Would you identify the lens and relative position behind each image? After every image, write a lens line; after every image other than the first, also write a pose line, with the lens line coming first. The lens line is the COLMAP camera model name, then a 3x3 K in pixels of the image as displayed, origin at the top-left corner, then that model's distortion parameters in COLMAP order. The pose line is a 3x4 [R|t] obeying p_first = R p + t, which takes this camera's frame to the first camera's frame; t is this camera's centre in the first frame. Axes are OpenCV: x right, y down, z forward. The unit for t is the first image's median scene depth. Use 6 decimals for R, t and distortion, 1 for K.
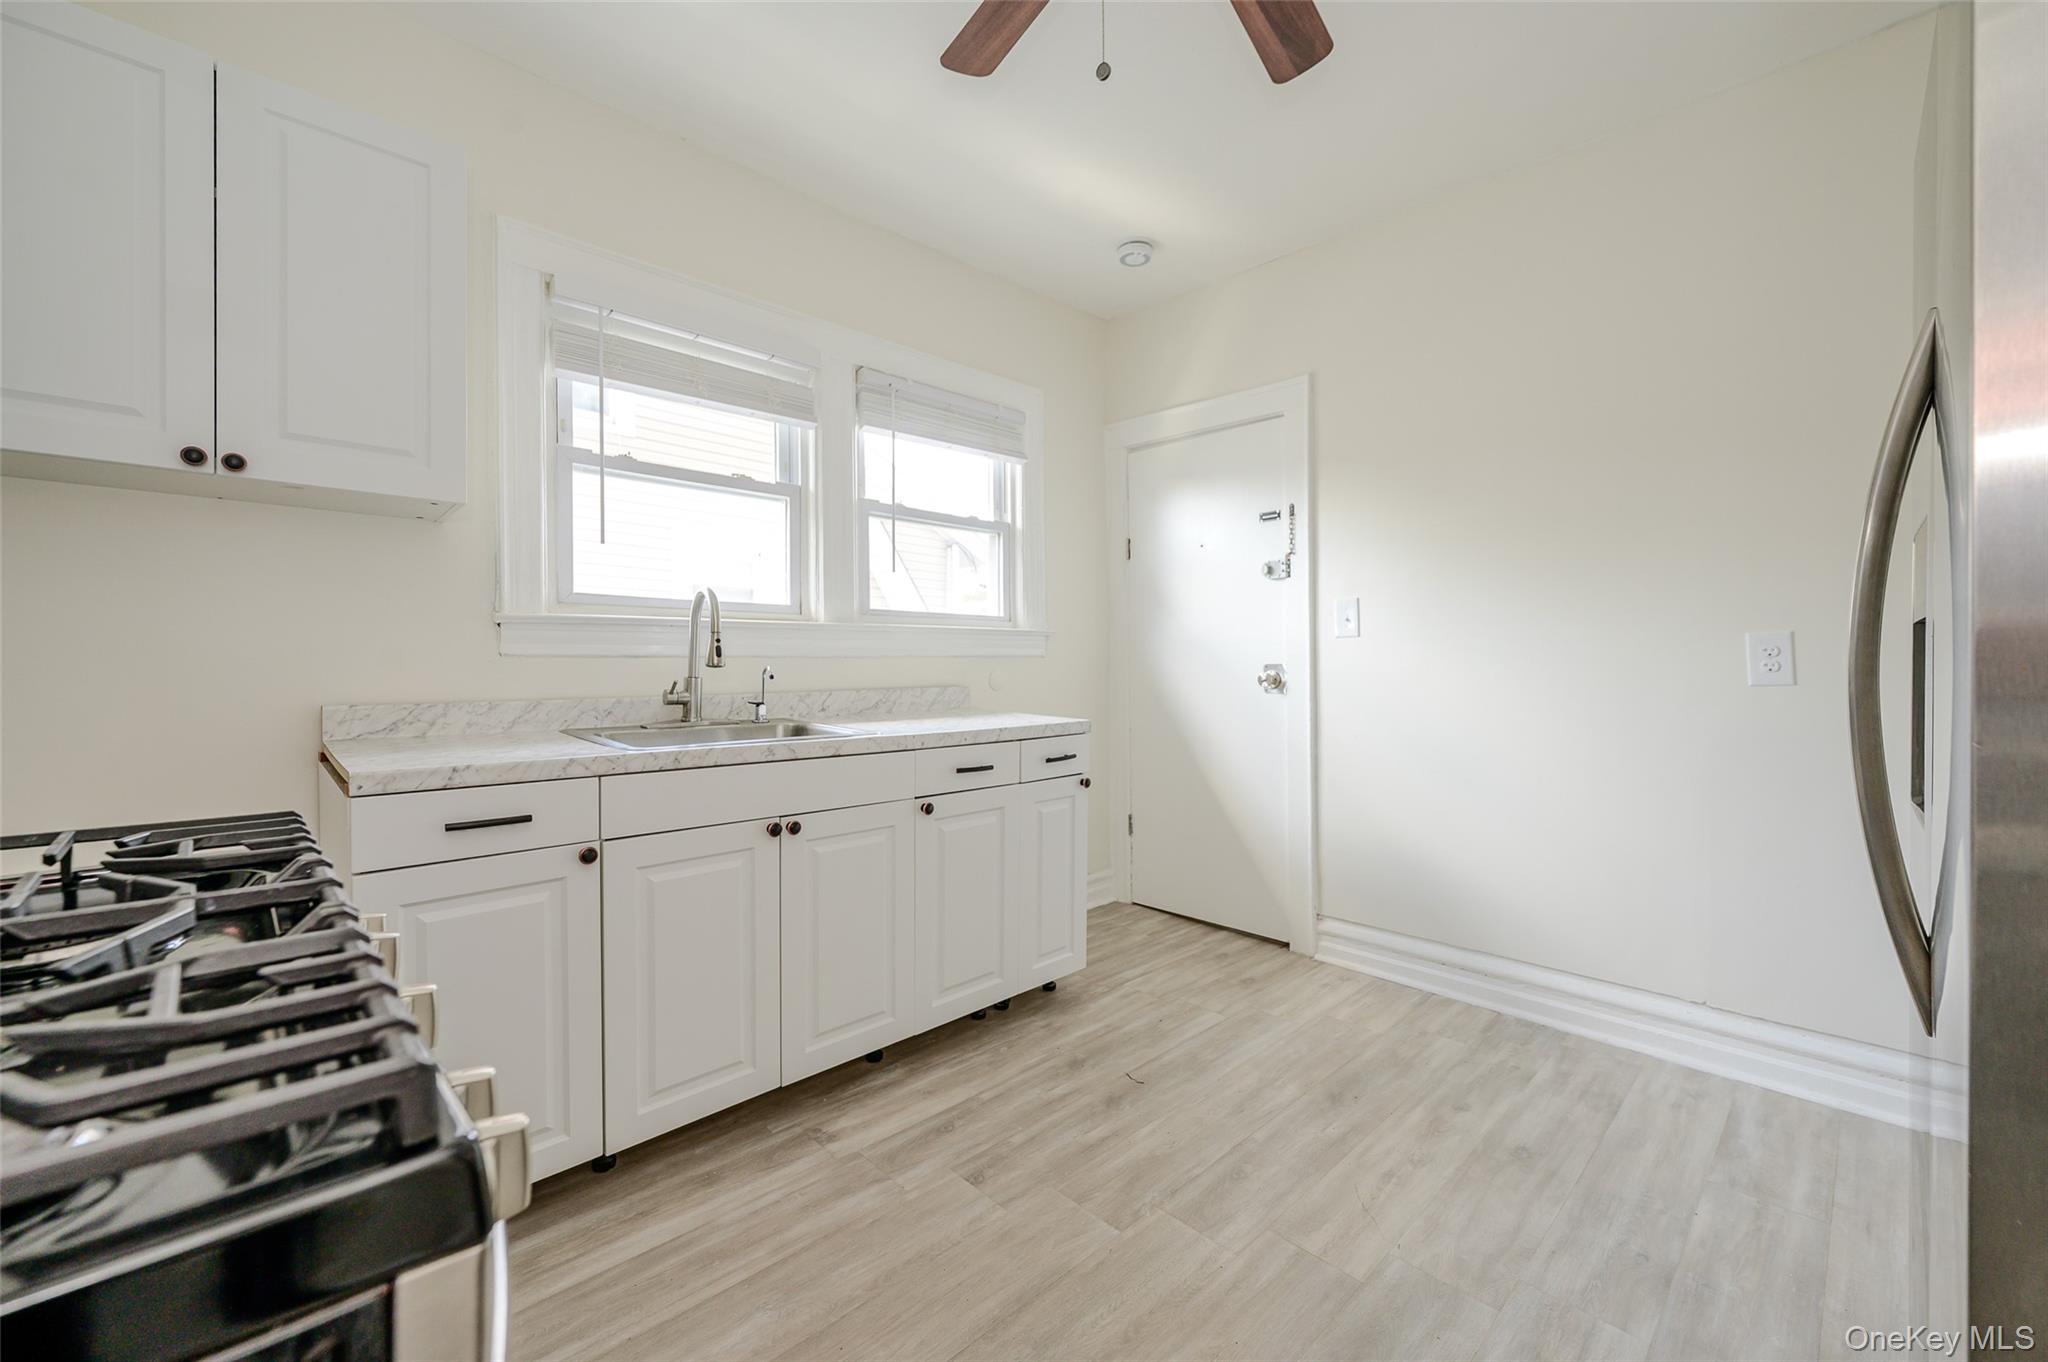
lens RADIAL K [[818.7, 0, 1032.2], [0, 818.7, 667.1], [0, 0, 1]] dist [0.008758, -0.000189]
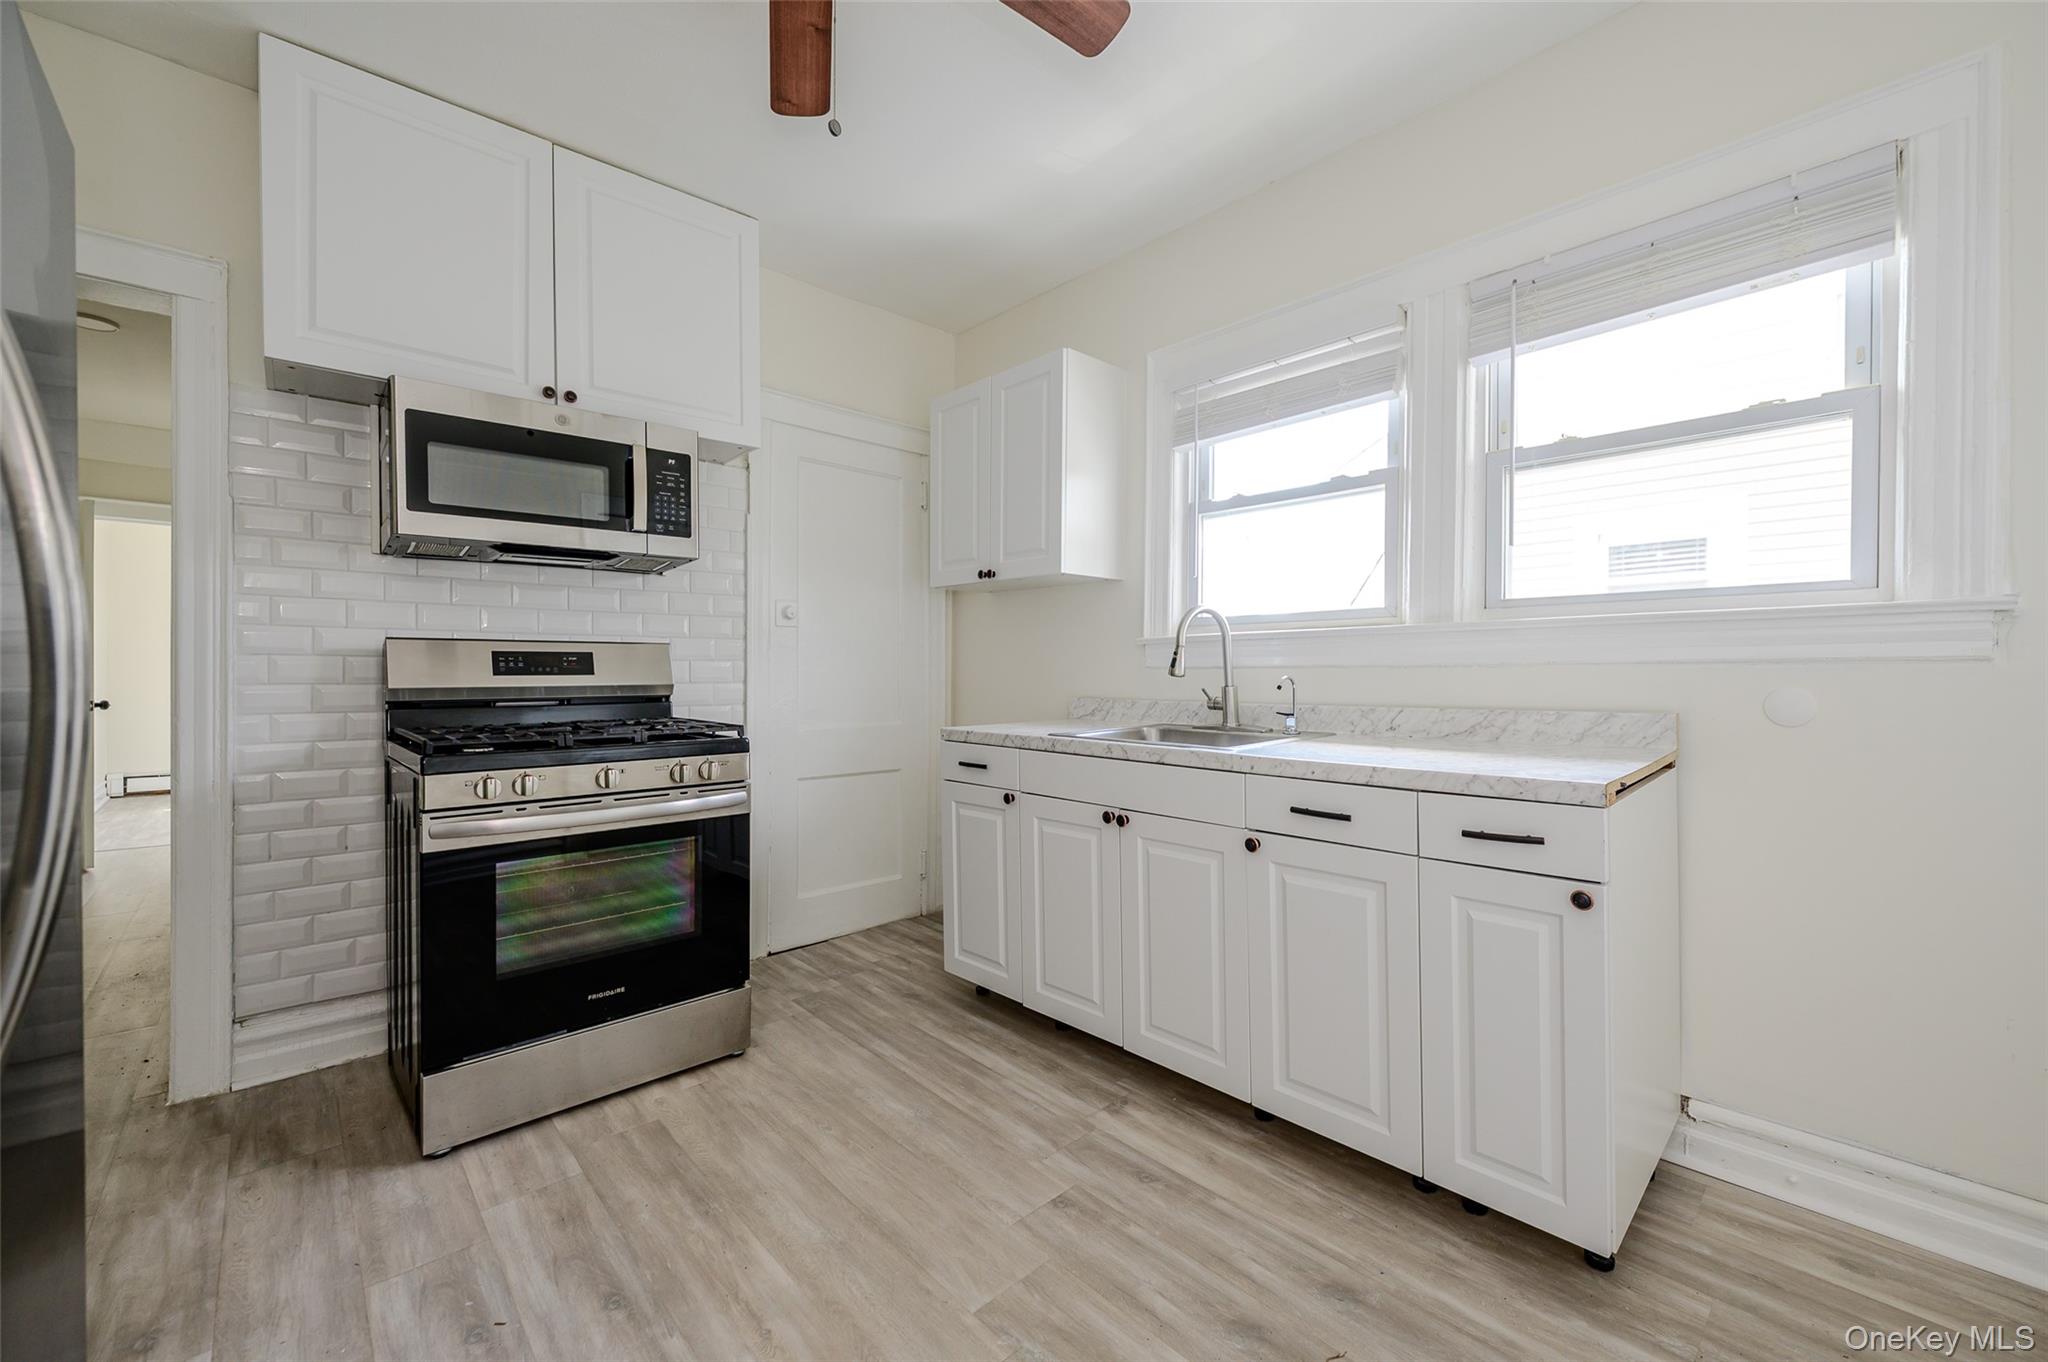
lens RADIAL K [[818.7, 0, 1032.4], [0, 818.7, 681.4], [0, 0, 1]] dist [0.008758, -0.000189]
pose [[-0.014144, 0.011031, -0.999839, 0.719753], [-0.005723, 0.999922, 0.011113, -0.004682], [0.999884, 0.005879, -0.014080, 0.780530]]
